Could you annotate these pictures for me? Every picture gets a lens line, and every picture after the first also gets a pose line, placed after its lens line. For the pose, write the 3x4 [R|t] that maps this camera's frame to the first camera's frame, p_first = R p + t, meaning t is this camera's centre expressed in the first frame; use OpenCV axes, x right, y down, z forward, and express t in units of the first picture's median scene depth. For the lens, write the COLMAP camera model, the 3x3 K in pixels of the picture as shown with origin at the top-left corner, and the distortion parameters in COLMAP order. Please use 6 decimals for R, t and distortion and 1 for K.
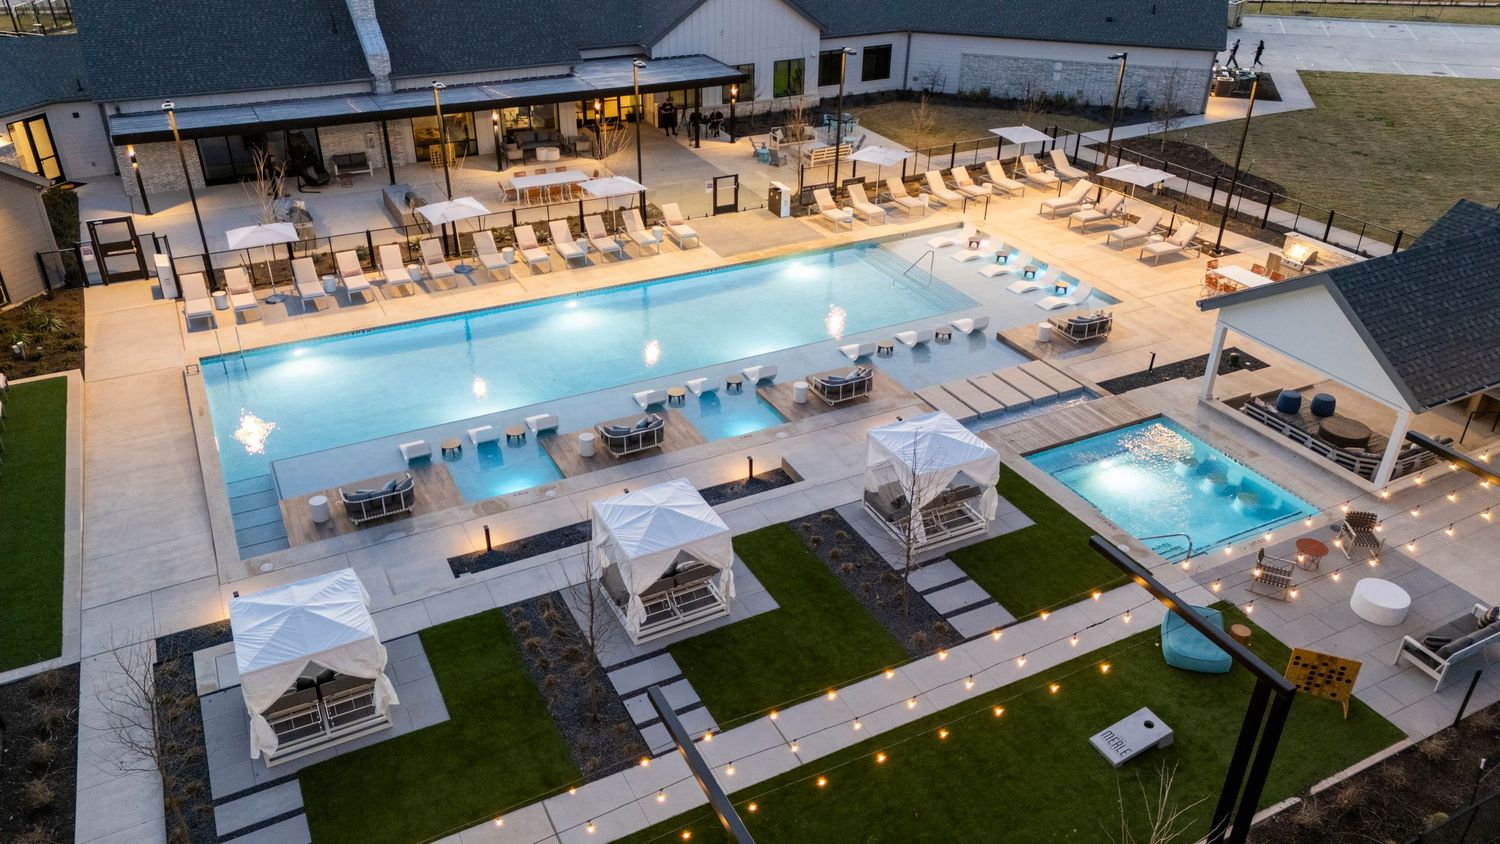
lens RADIAL K [[1096.0, 0, 752.8], [0, 1096.0, 418.5], [0, 0, 1]] dist [0.074197, -0.067763]
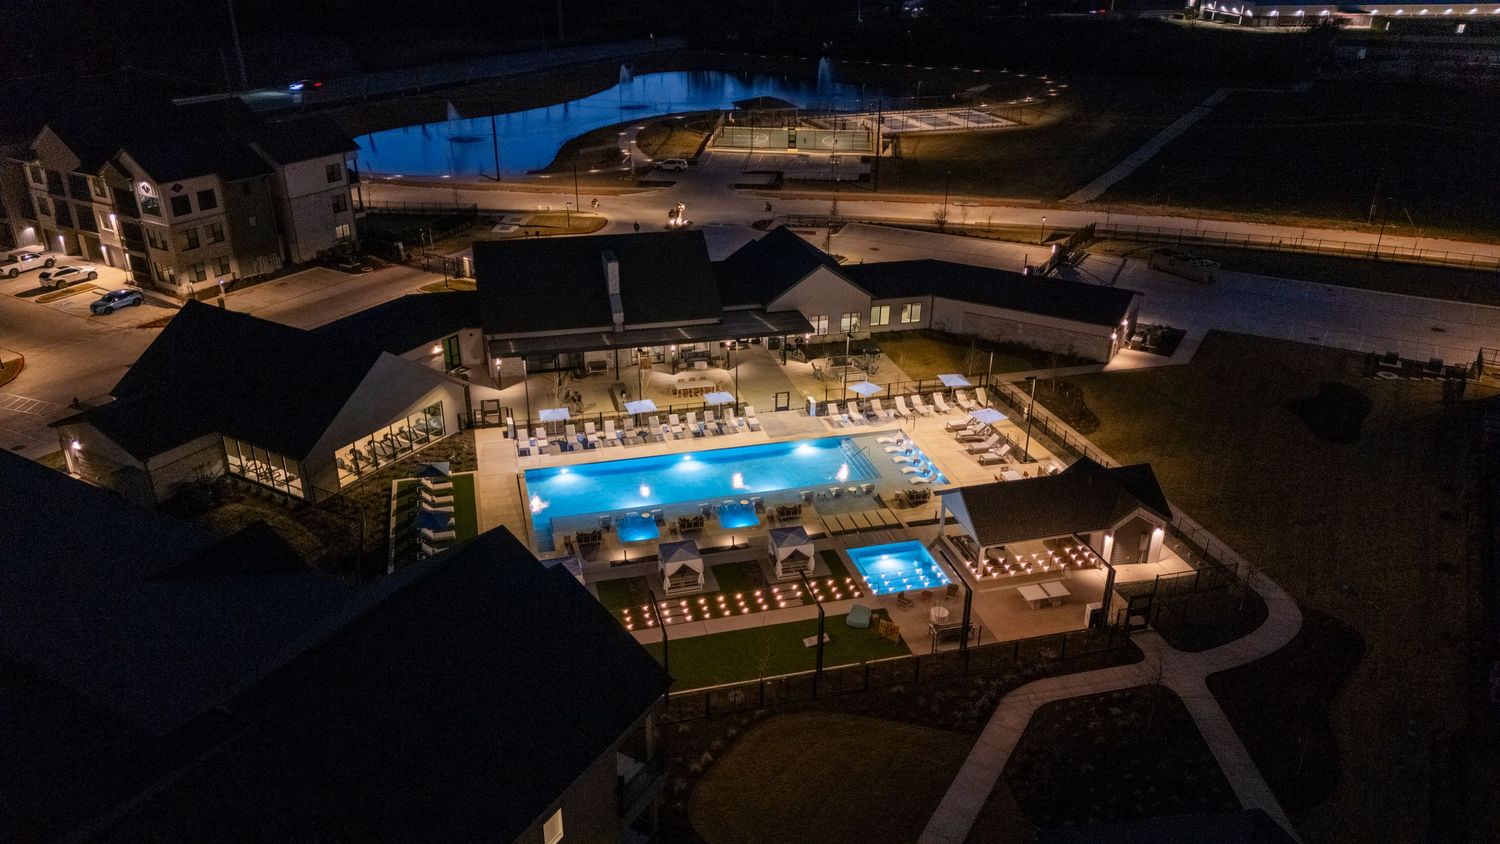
lens RADIAL K [[1096.0, 0, 752.8], [0, 1096.0, 418.5], [0, 0, 1]] dist [0.074197, -0.067763]
pose [[0.976249, 0.089040, -0.197508, 0.333886], [-0.105546, 0.991608, -0.074658, -0.032199], [0.189203, 0.093731, 0.977454, -0.942434]]
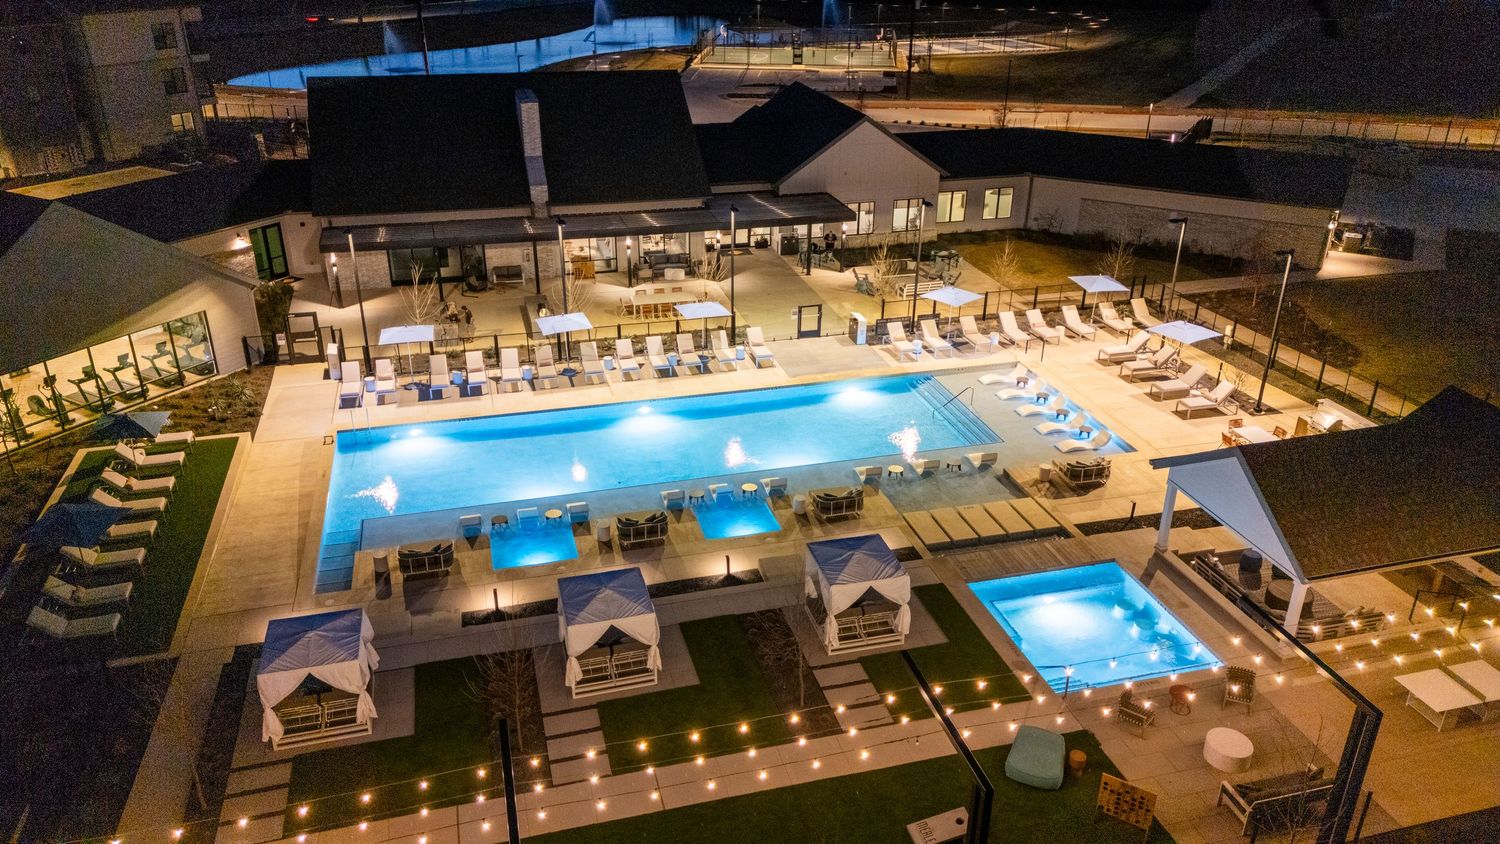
lens RADIAL K [[1096.0, 0, 752.8], [0, 1096.0, 418.5], [0, 0, 1]] dist [0.074197, -0.067763]
pose [[0.977728, 0.084154, -0.192267, 0.158032], [-0.100133, 0.992147, -0.074946, -0.017485], [0.184450, 0.092529, 0.978477, -0.106487]]
